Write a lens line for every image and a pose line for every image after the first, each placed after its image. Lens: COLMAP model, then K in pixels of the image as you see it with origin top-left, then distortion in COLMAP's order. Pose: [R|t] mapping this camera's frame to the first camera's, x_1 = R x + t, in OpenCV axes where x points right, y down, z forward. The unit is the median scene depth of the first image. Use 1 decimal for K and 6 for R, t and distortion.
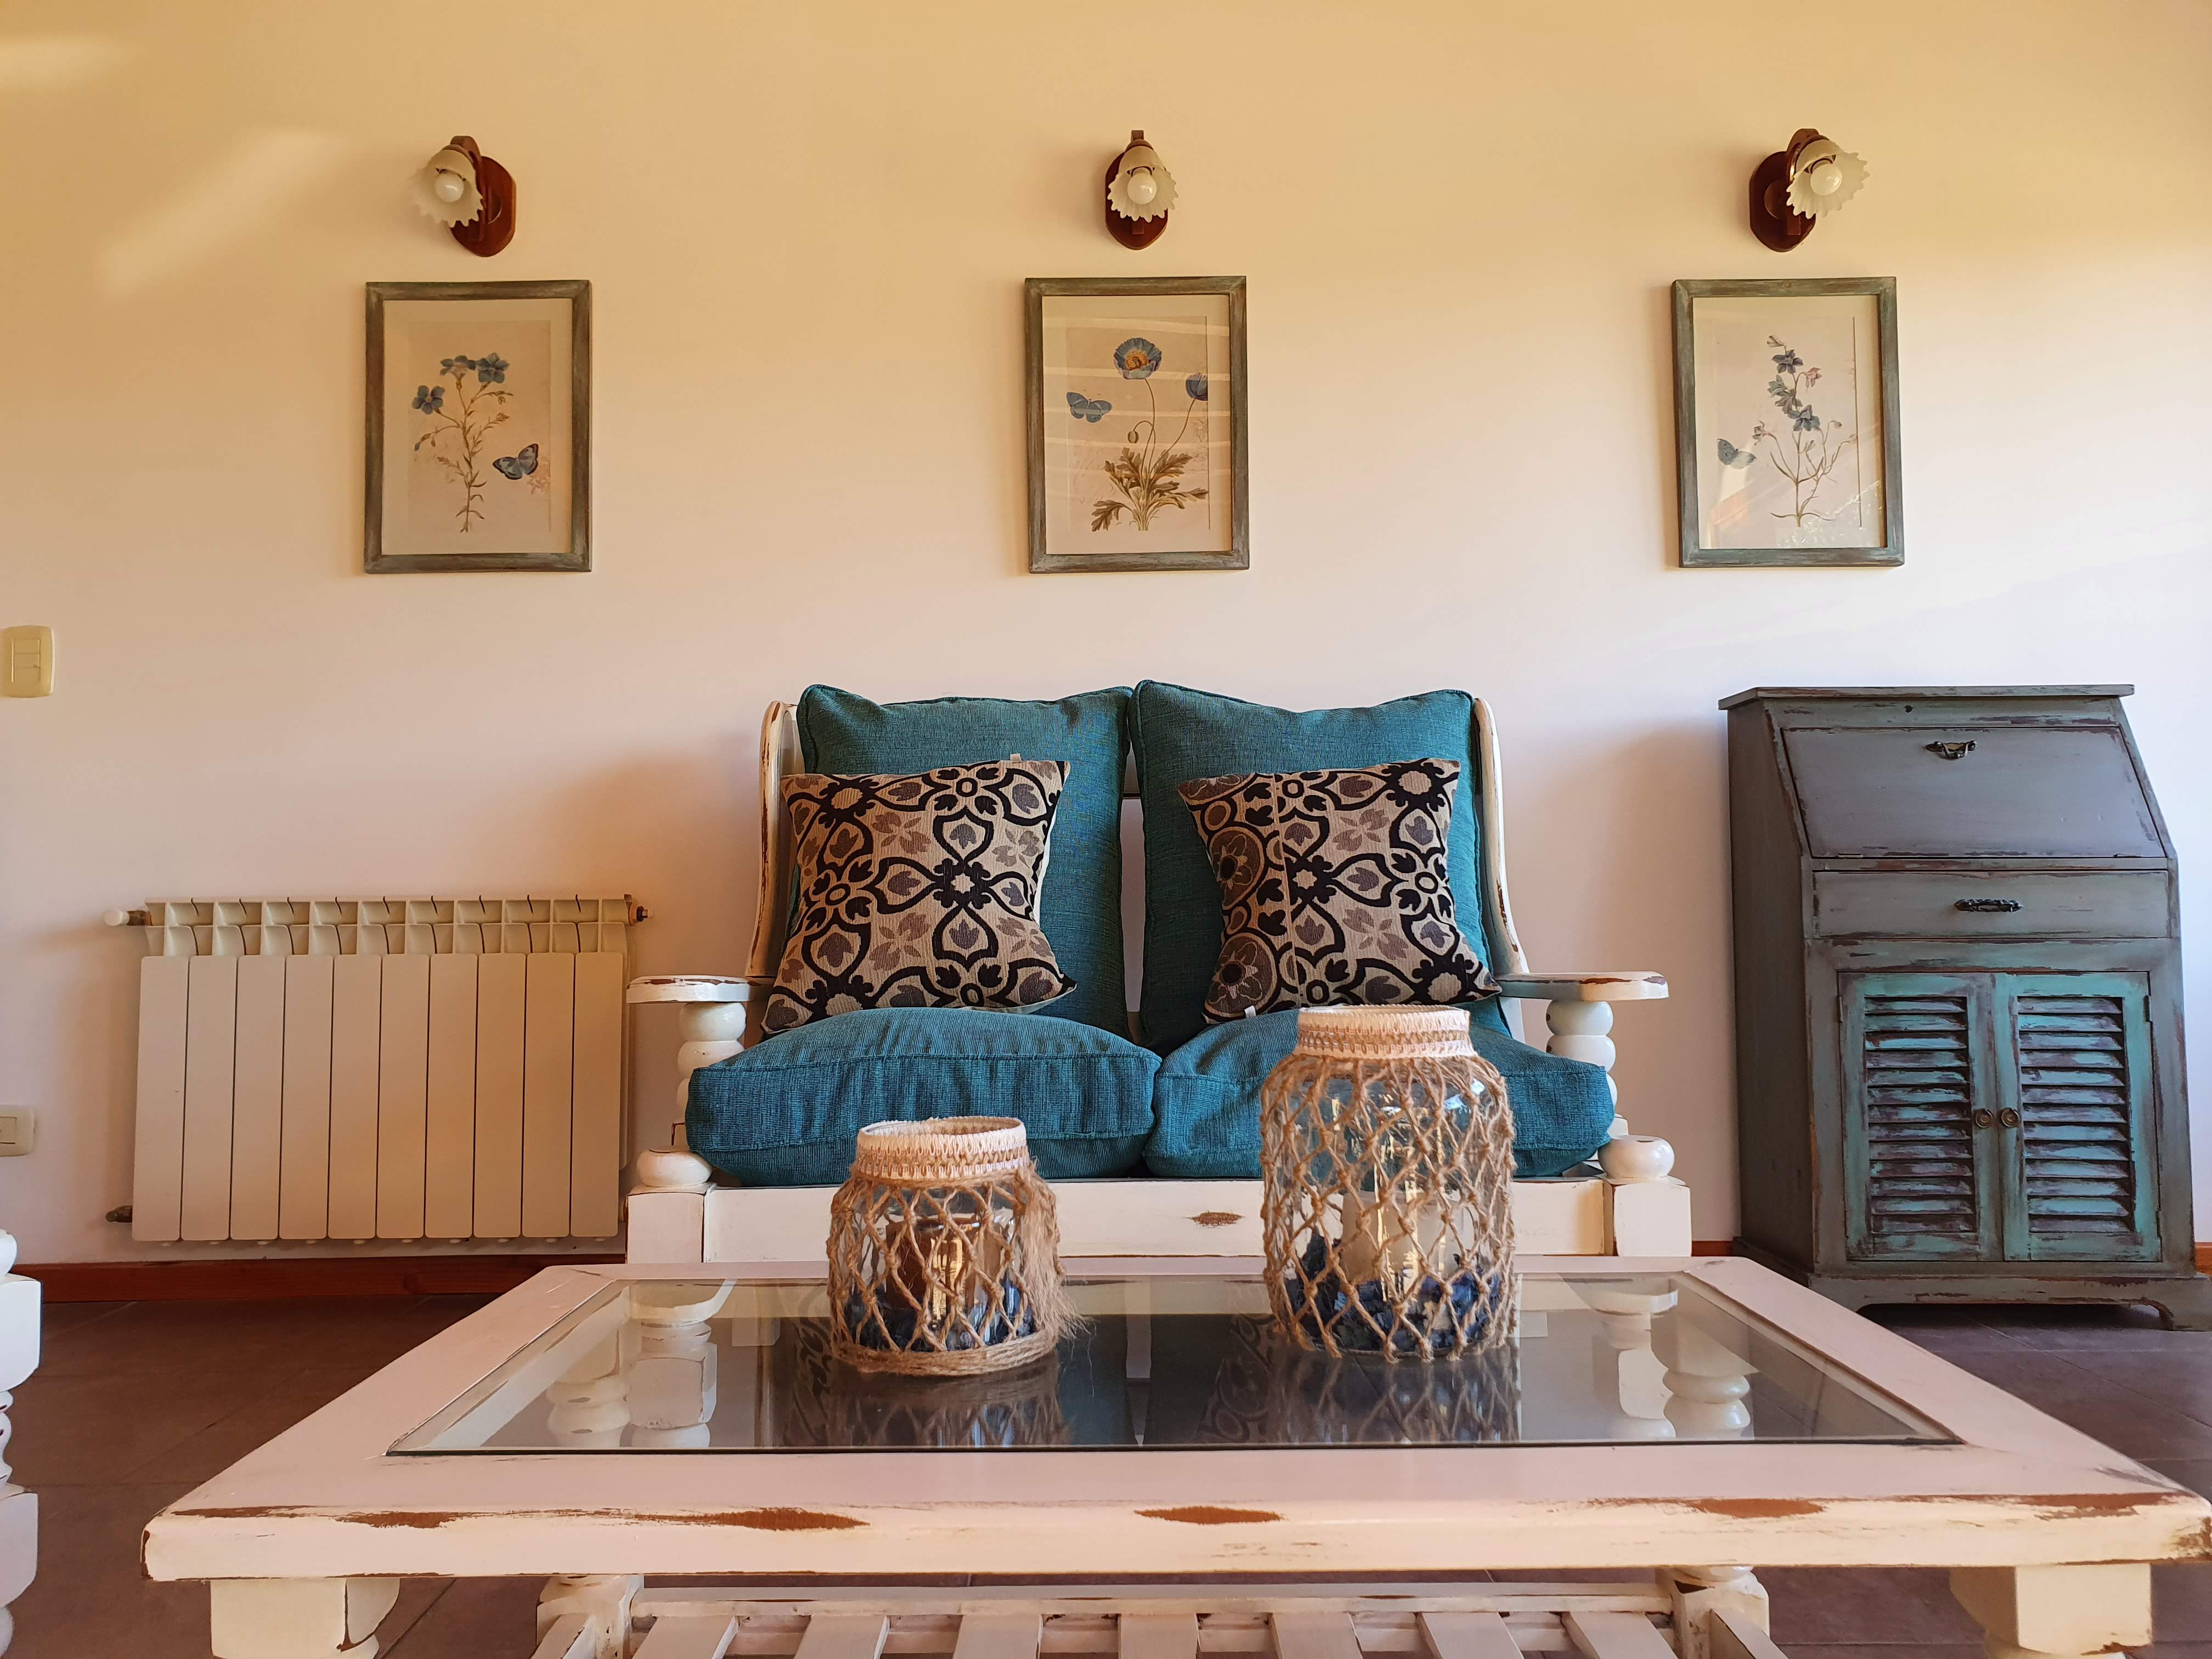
lens RADIAL K [[1715.9, 0, 1096.8], [0, 1715.9, 826.5], [0, 0, 1]] dist [0.042758, -0.035634]
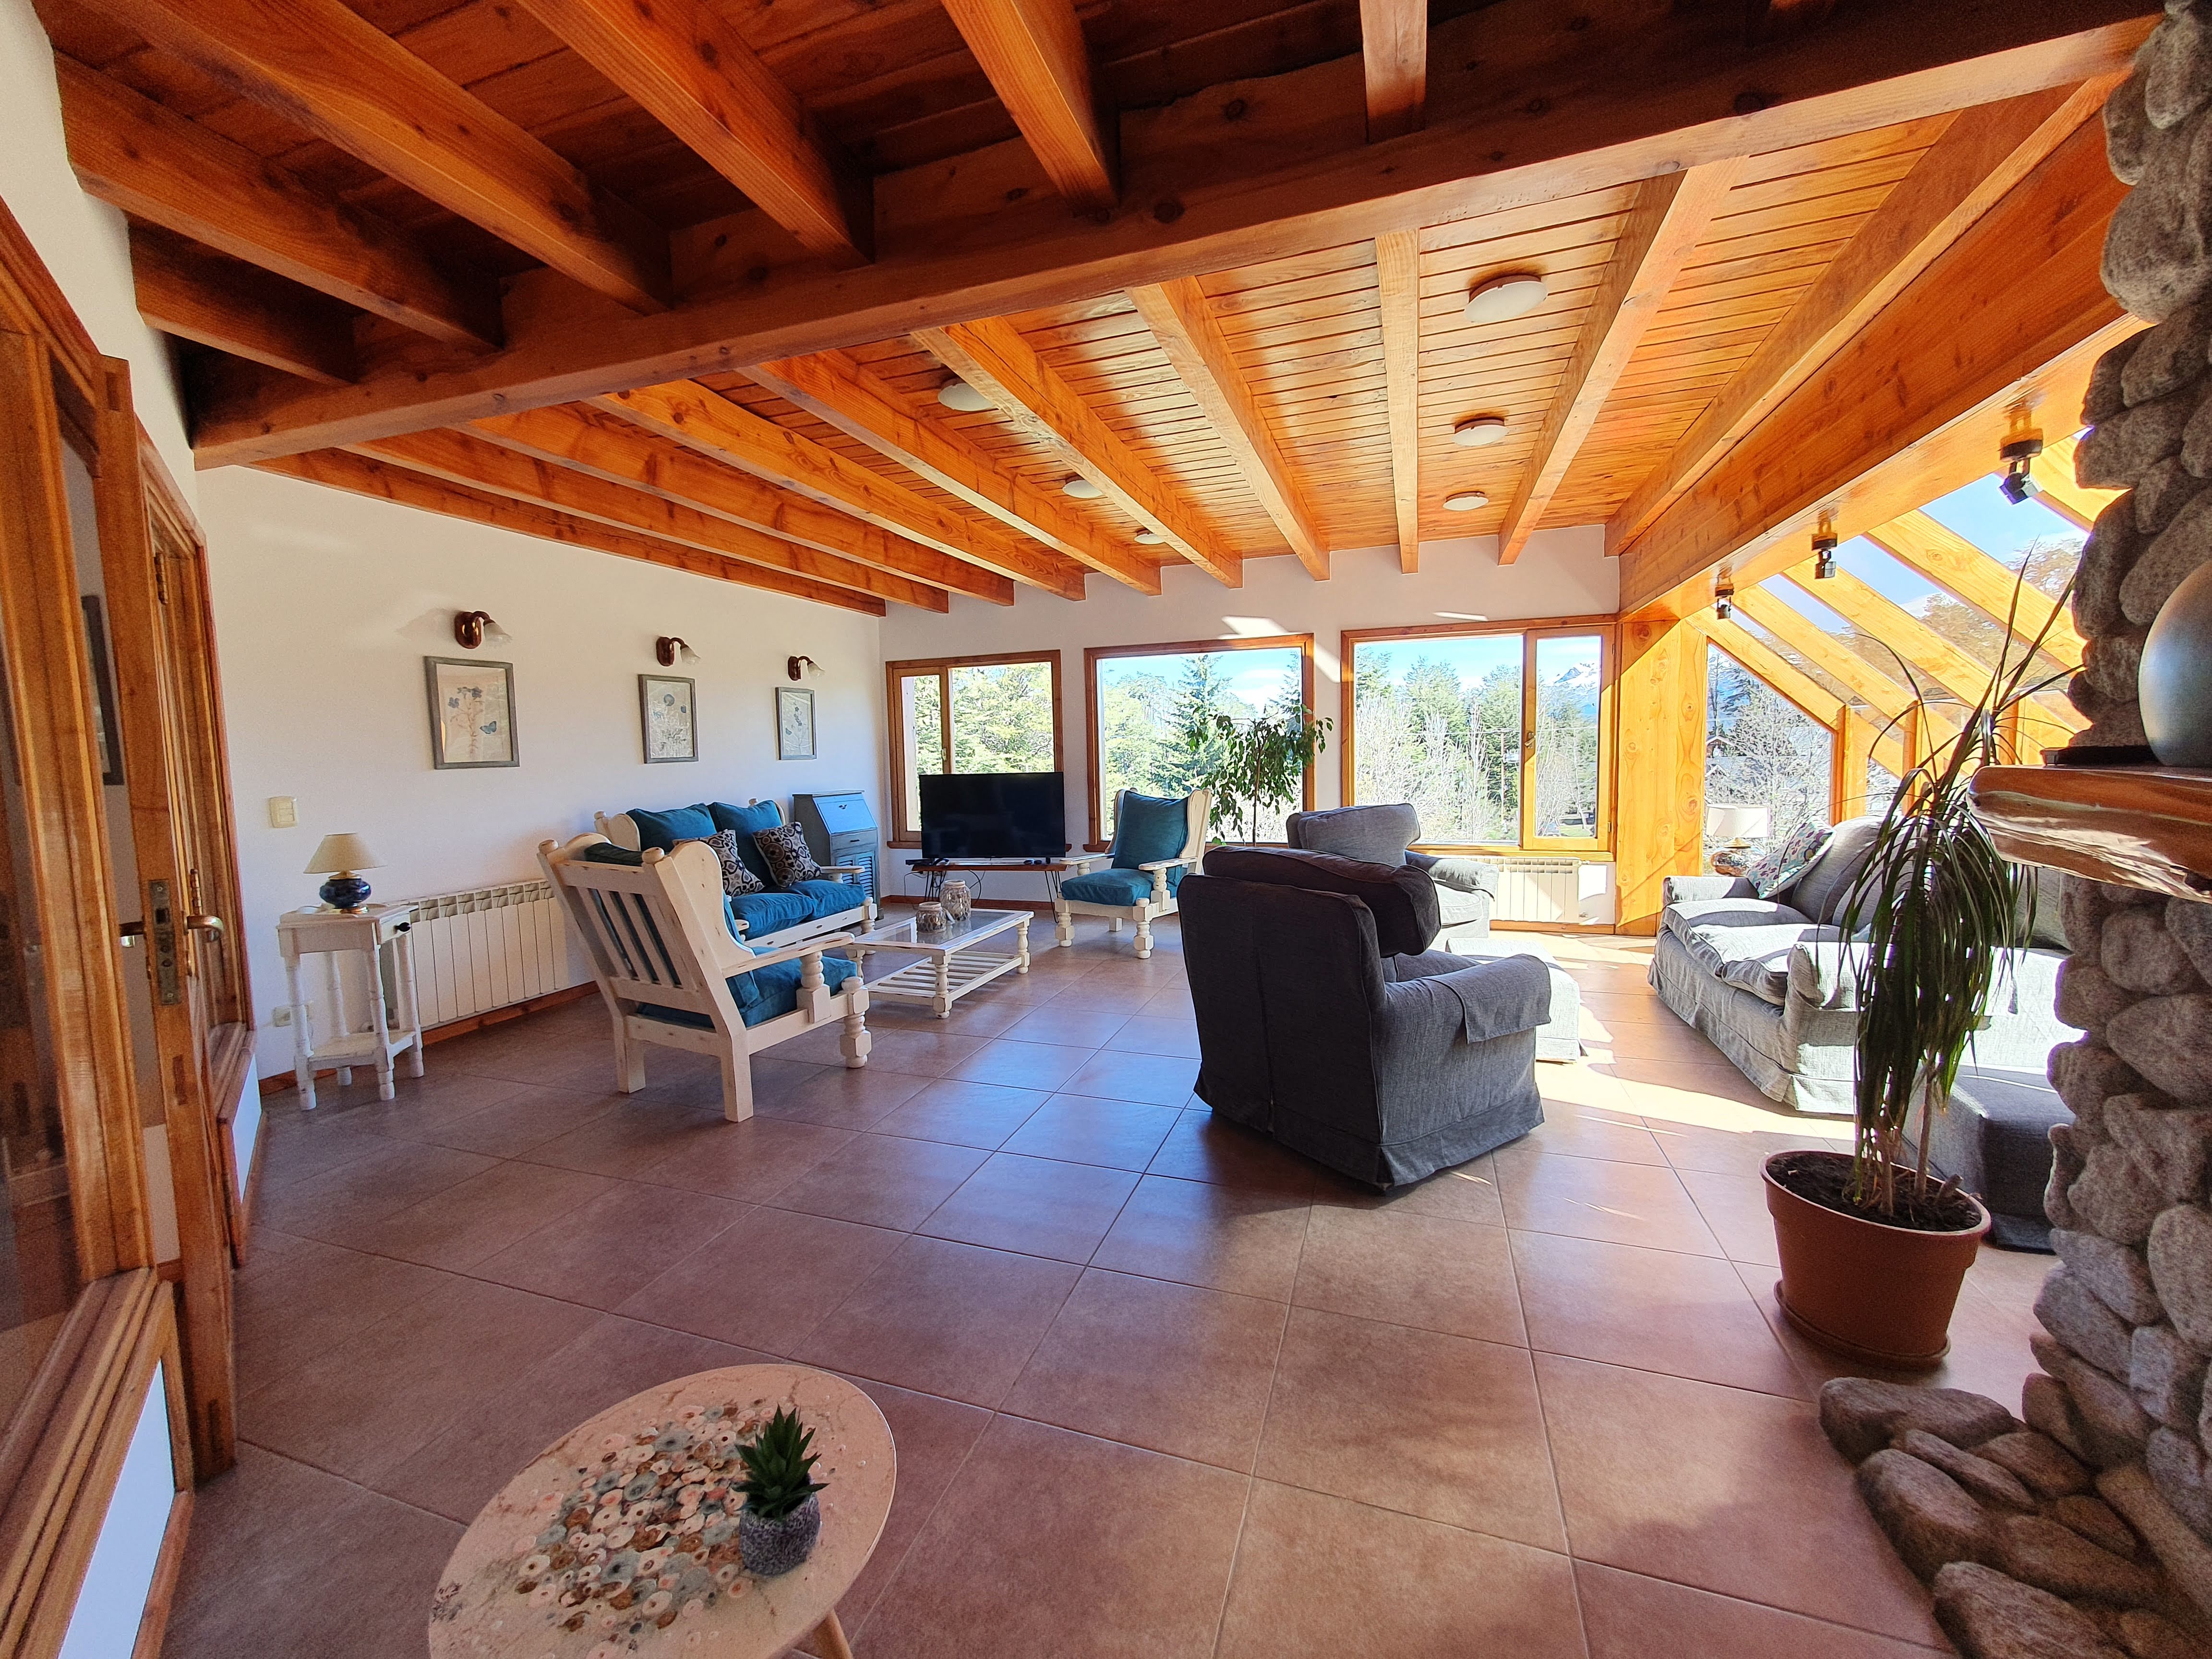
lens RADIAL K [[869.3, 0, 1099.6], [0, 869.3, 818.5], [0, 0, 1]] dist [0.015546, -0.002205]
pose [[0.339779, -0.076773, 0.937367, -1.467849], [-0.033581, 0.995037, 0.093669, -0.255763], [-0.939906, -0.063304, 0.335515, -0.430290]]
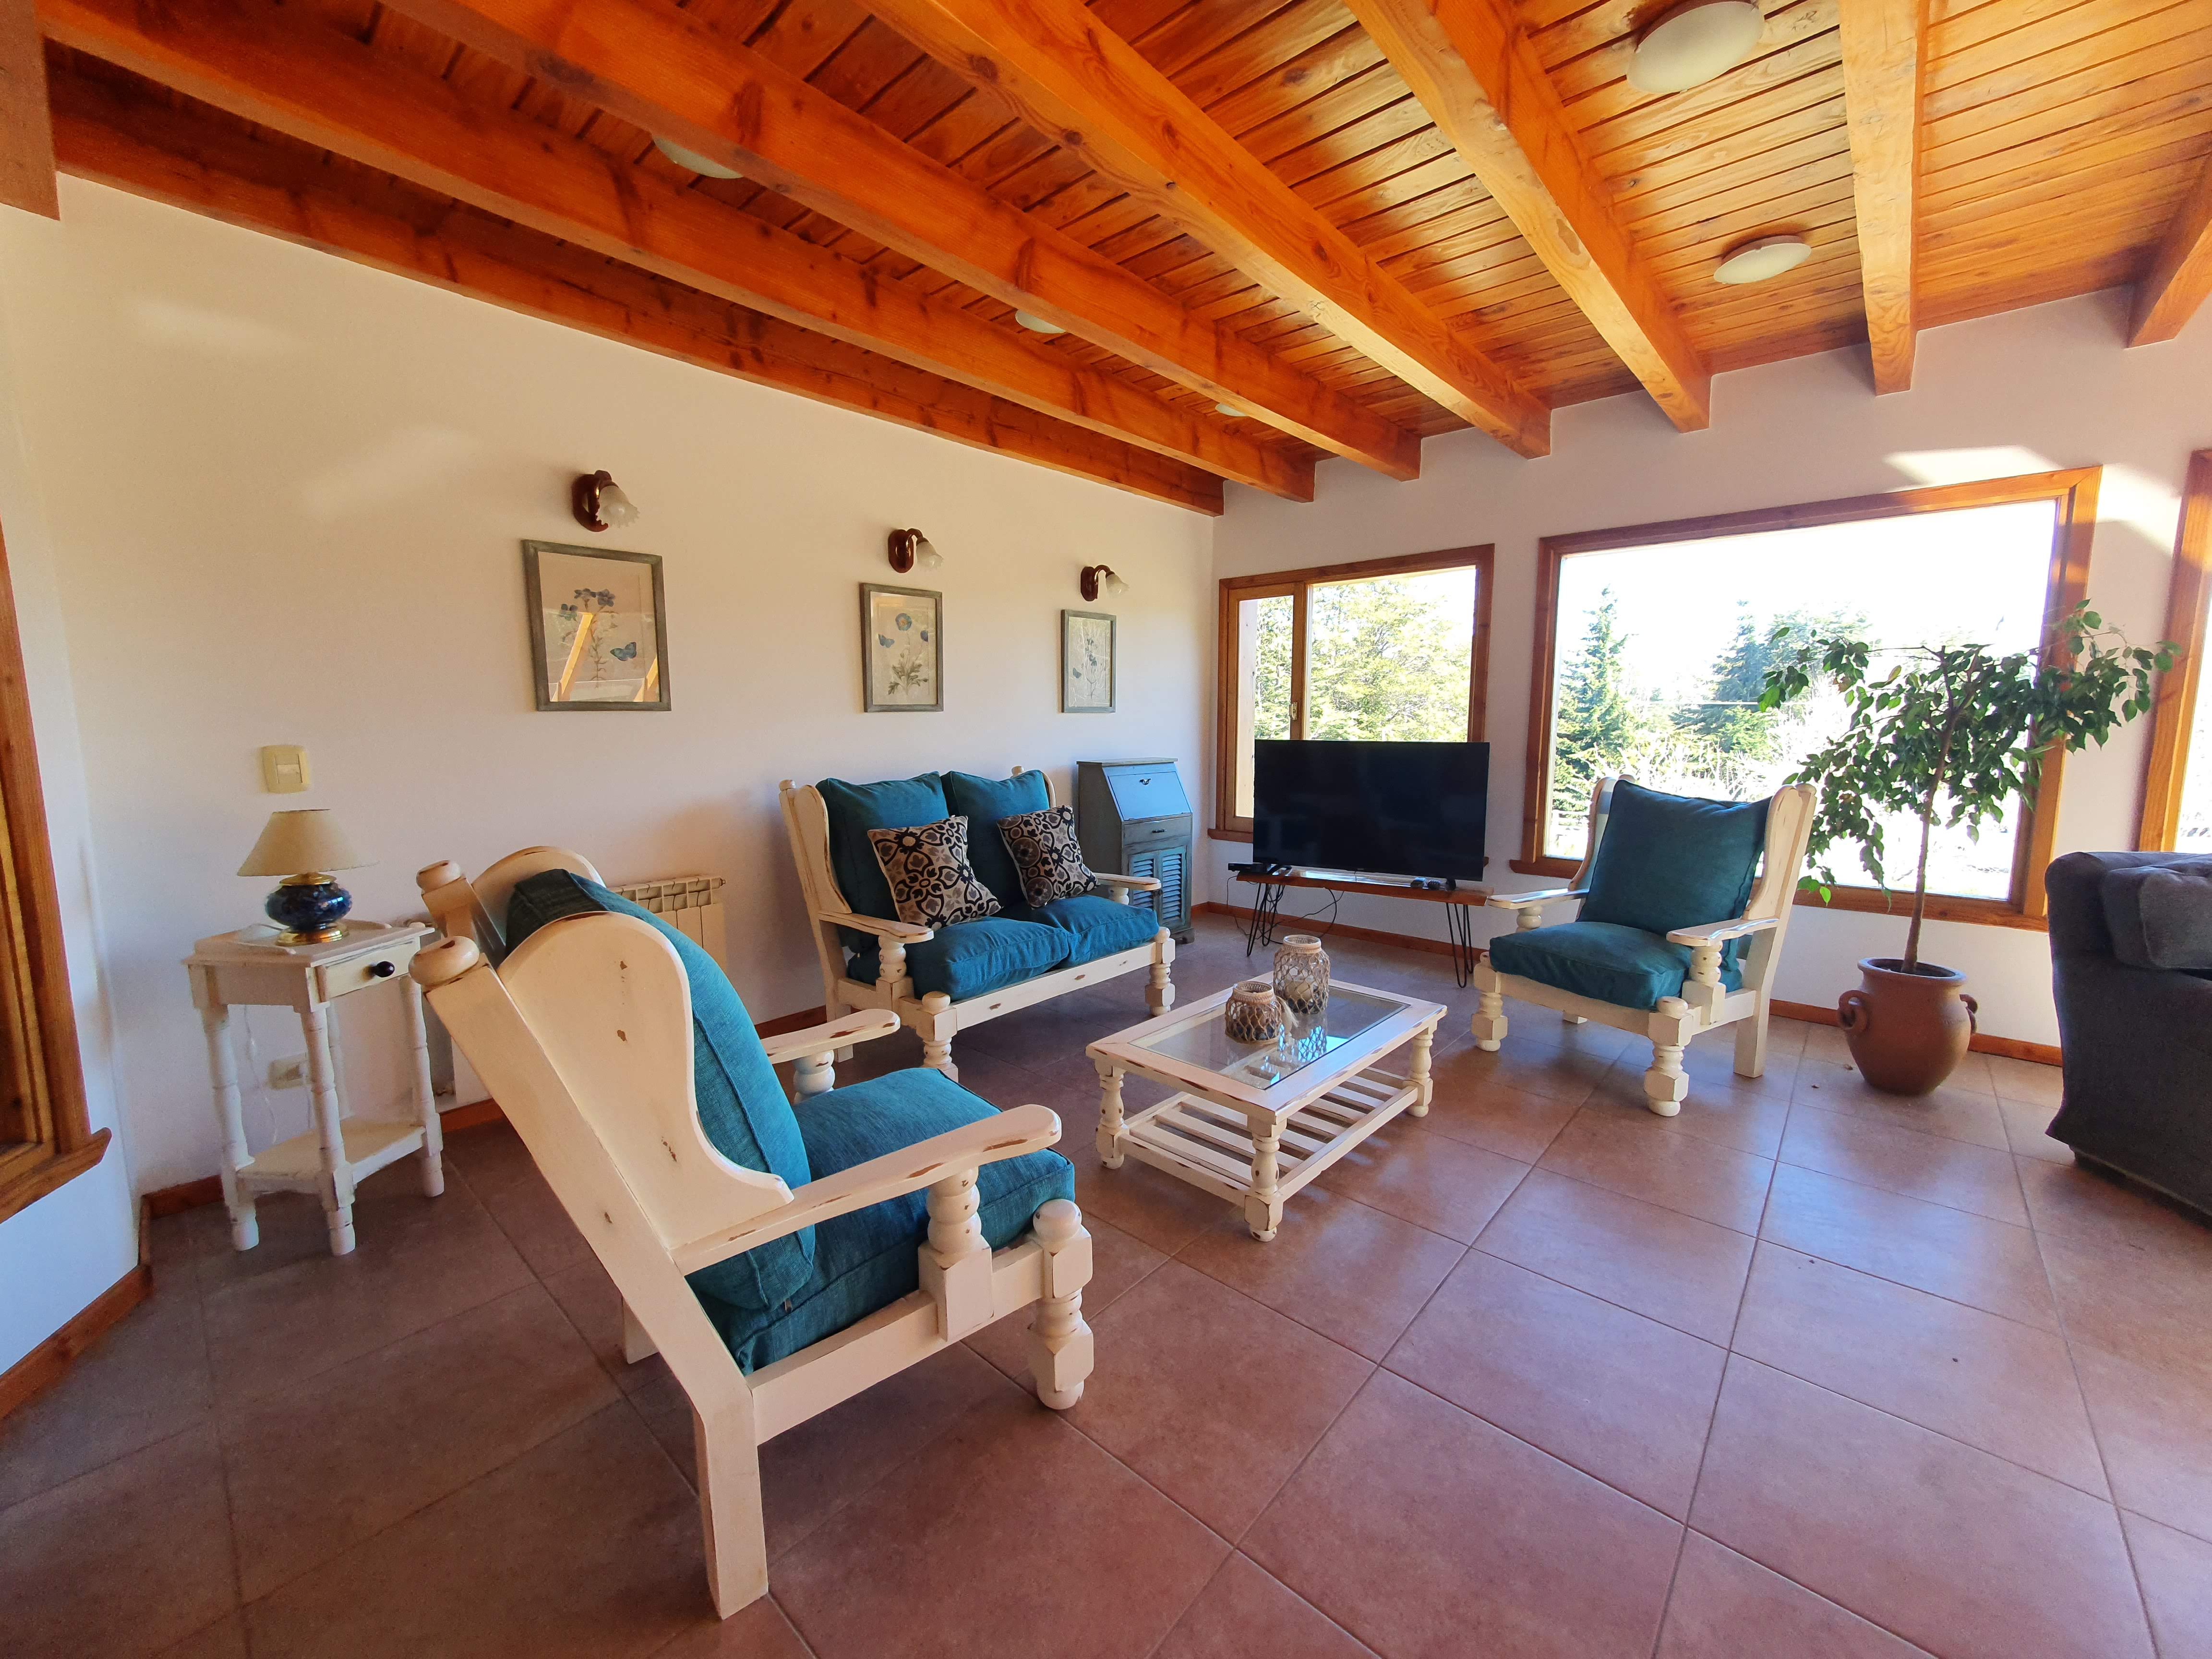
lens RADIAL K [[869.3, 0, 1105.1], [0, 869.3, 824.6], [0, 0, 1]] dist [0.015546, -0.002205]
pose [[0.668454, -0.087490, 0.738589, -0.778692], [-0.045881, 0.986315, 0.158358, -0.222535], [-0.742337, -0.139742, 0.655293, -0.028415]]
